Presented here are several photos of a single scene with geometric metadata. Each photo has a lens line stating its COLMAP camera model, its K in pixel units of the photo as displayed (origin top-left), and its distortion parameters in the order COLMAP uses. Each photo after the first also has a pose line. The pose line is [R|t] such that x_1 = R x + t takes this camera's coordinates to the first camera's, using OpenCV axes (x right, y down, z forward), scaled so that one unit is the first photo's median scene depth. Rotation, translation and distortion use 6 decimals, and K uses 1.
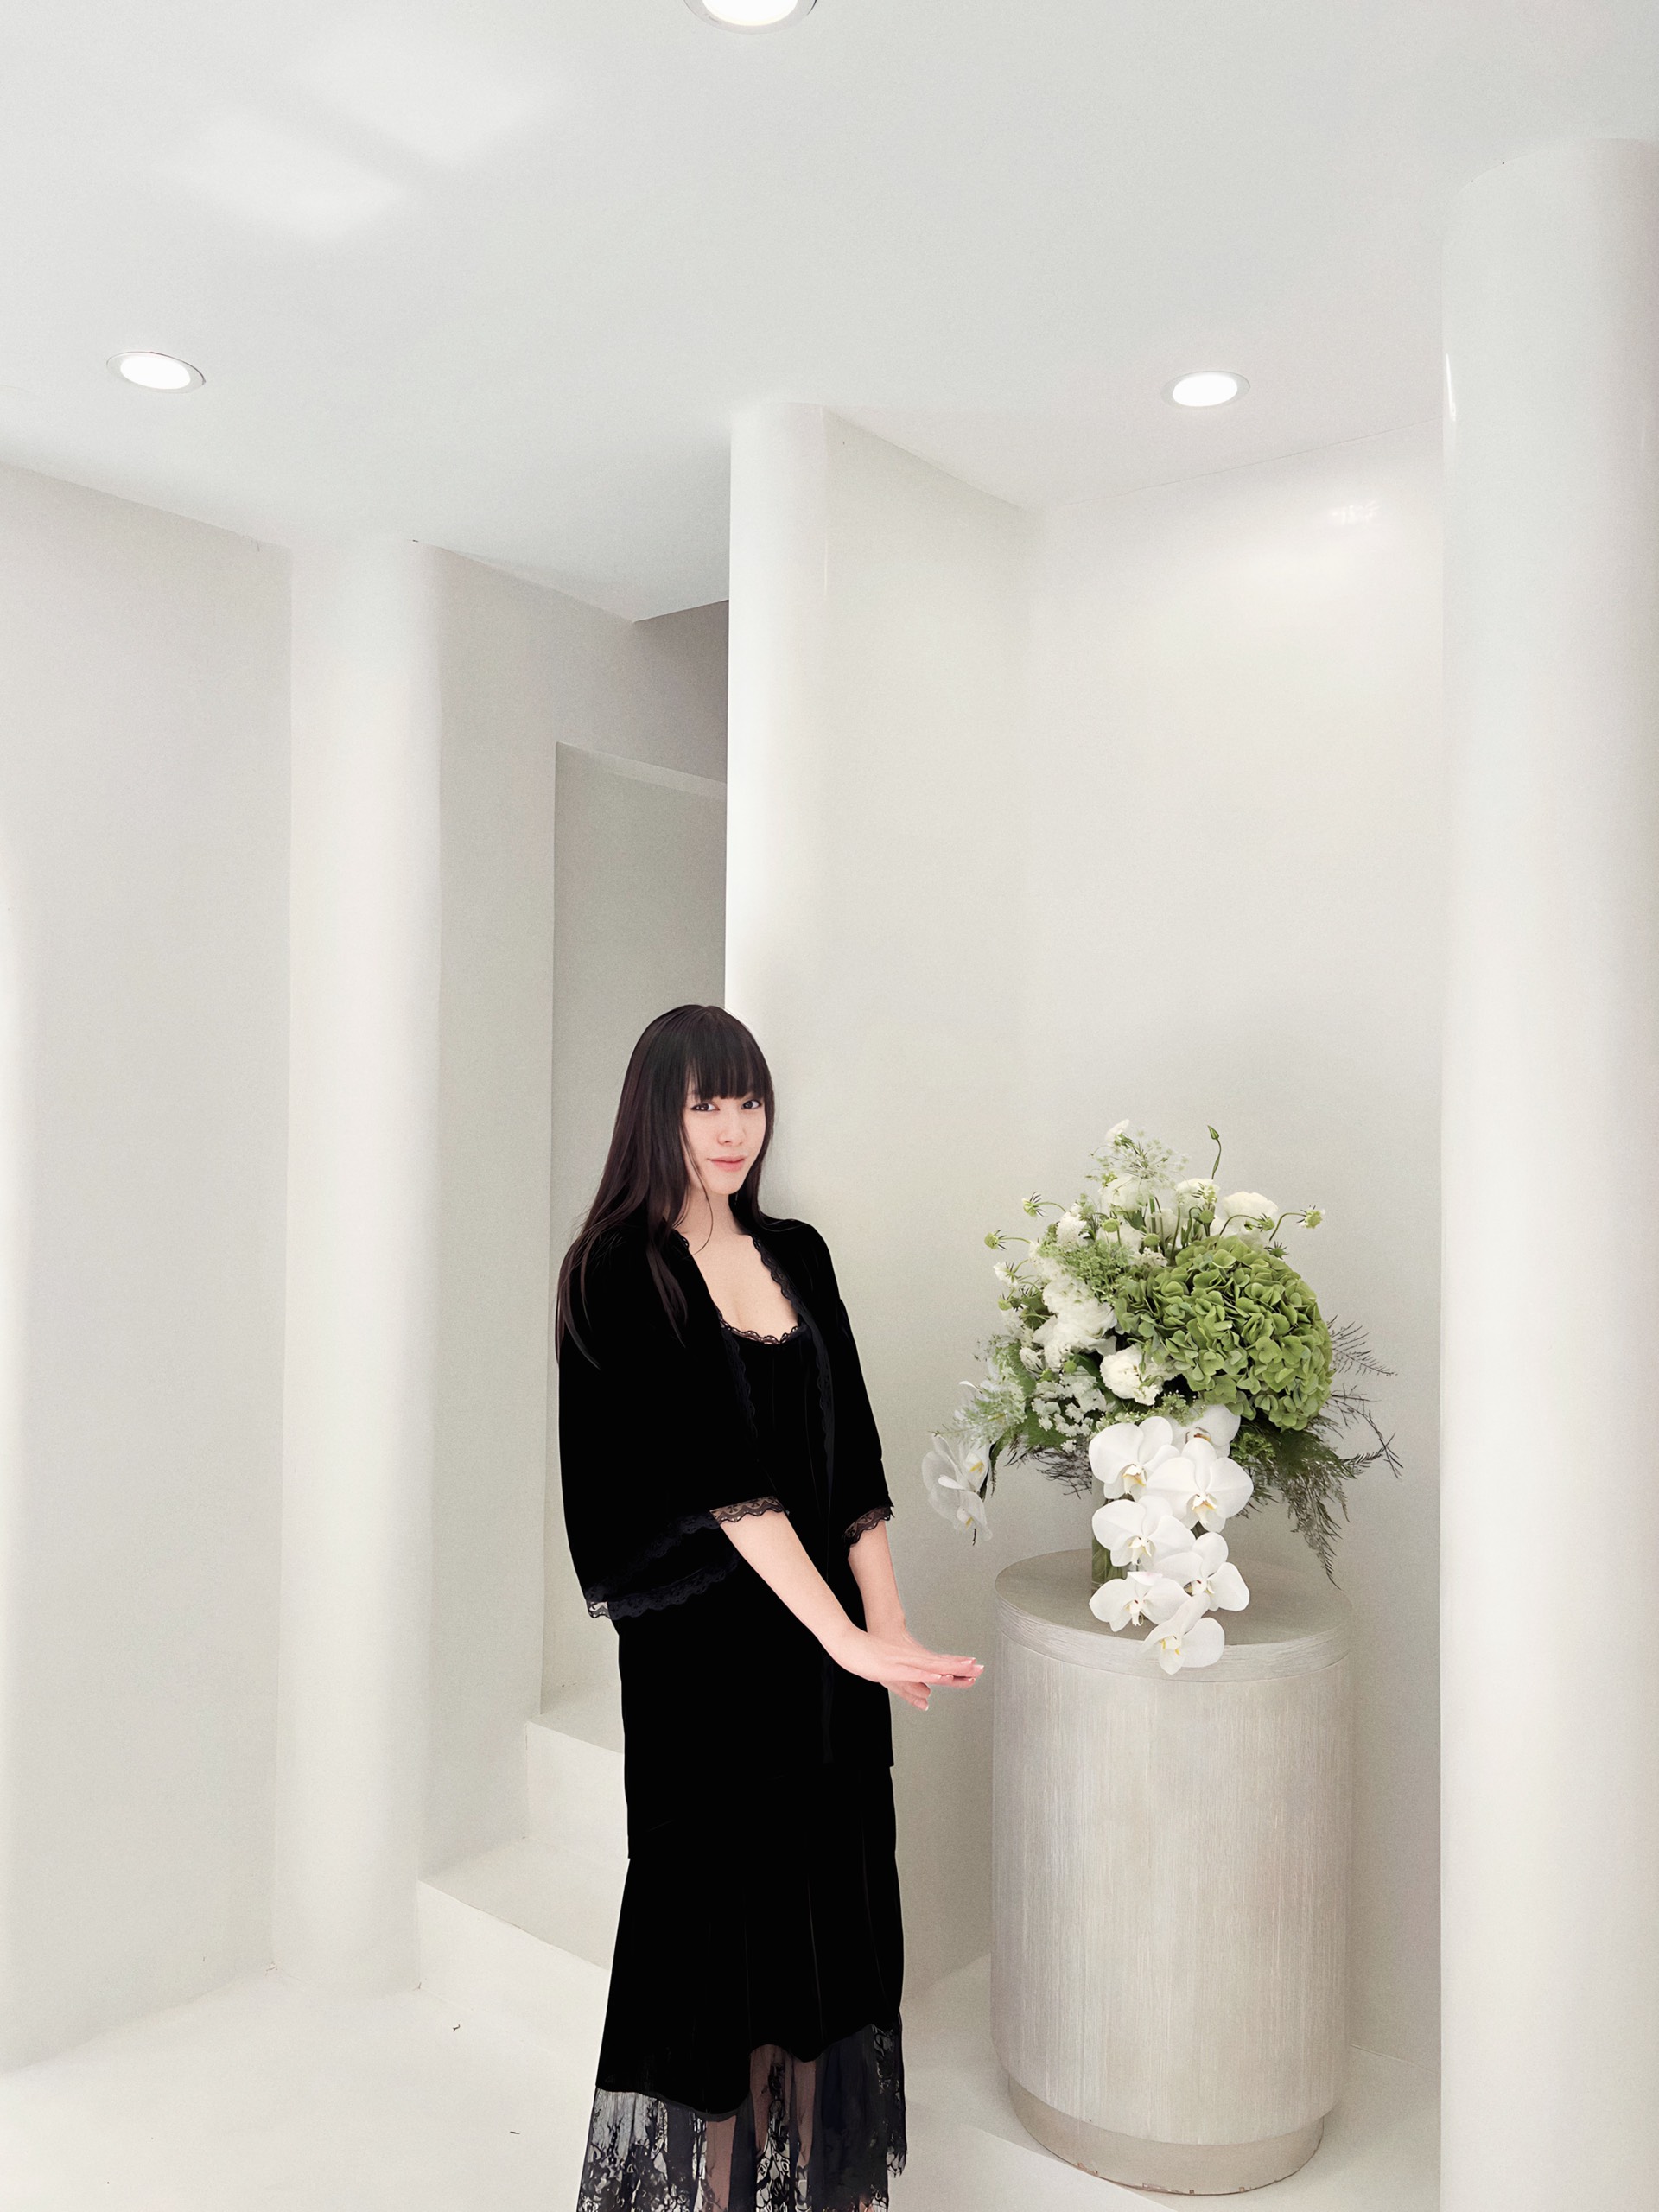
lens RADIAL K [[1688.5, 0, 830.7], [0, 1688.5, 1002.4], [0, 0, 1]] dist [-0.002691, 0.007652]
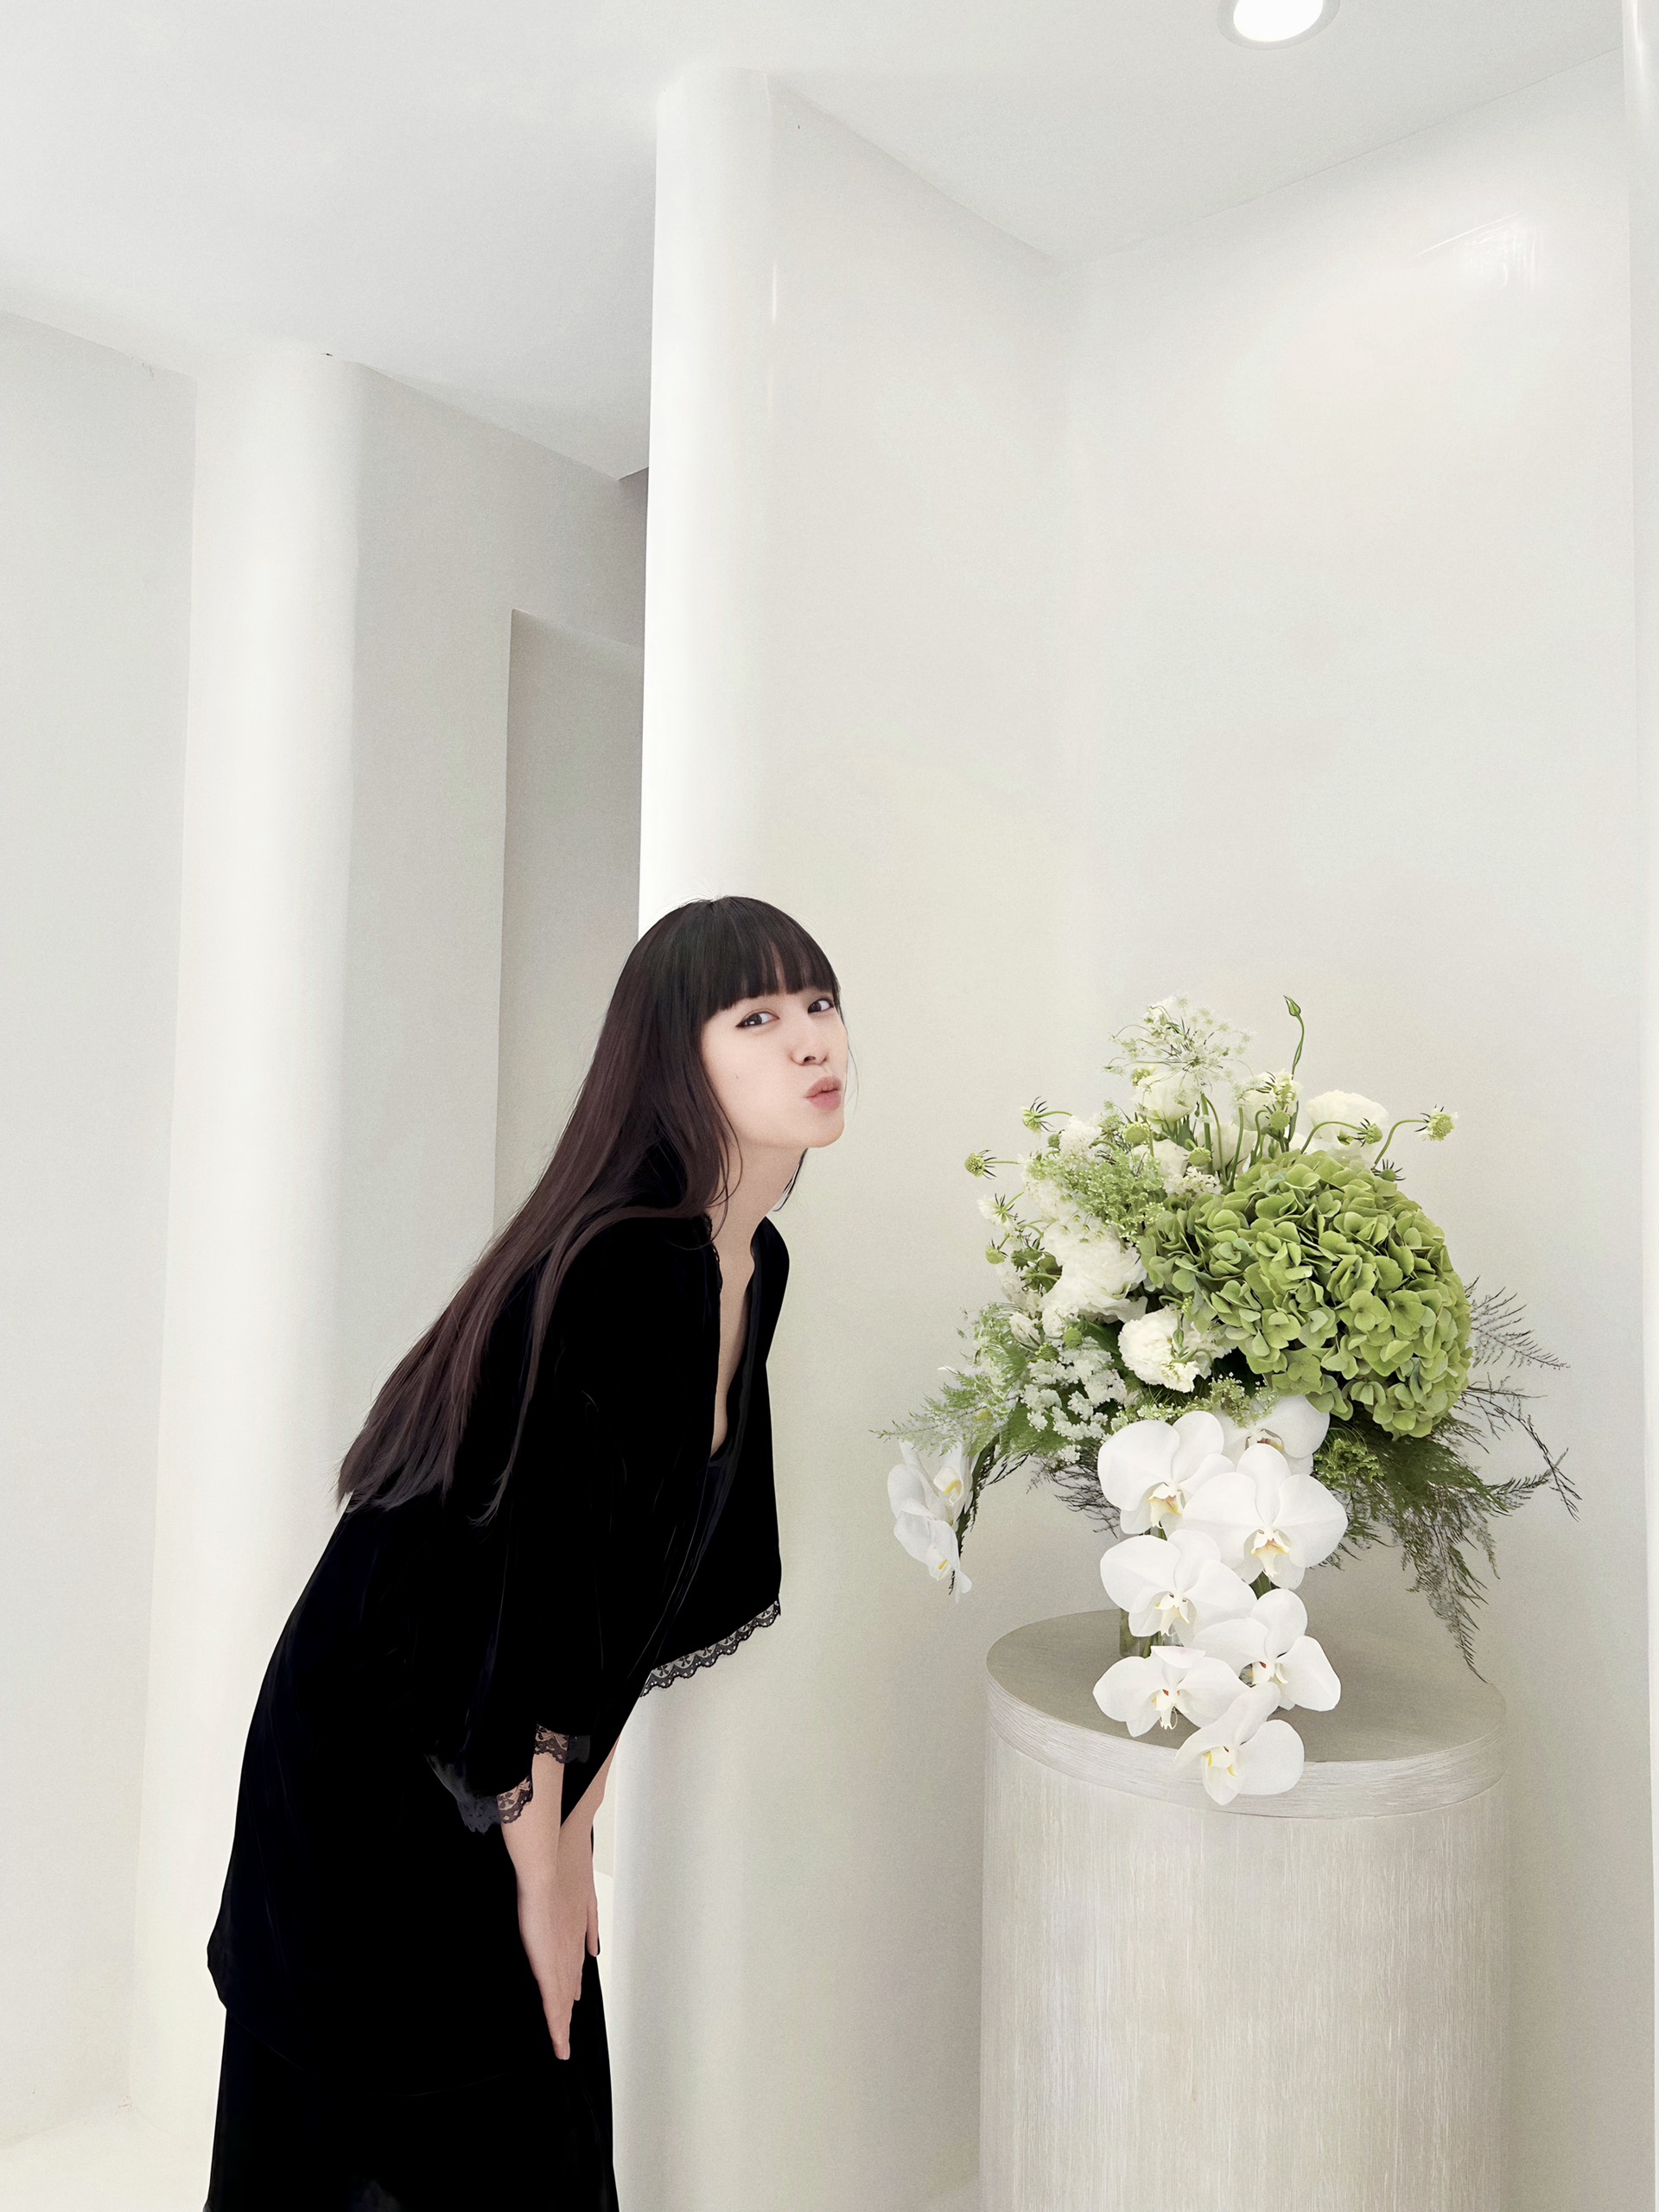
lens RADIAL K [[1688.5, 0, 830.7], [0, 1688.5, 1002.4], [0, 0, 1]] dist [-0.002691, 0.007652]
pose [[0.996650, -0.001770, -0.081765, 0.102088], [-0.000332, 0.999670, -0.025690, 0.100571], [0.081784, 0.025632, 0.996320, 0.318212]]
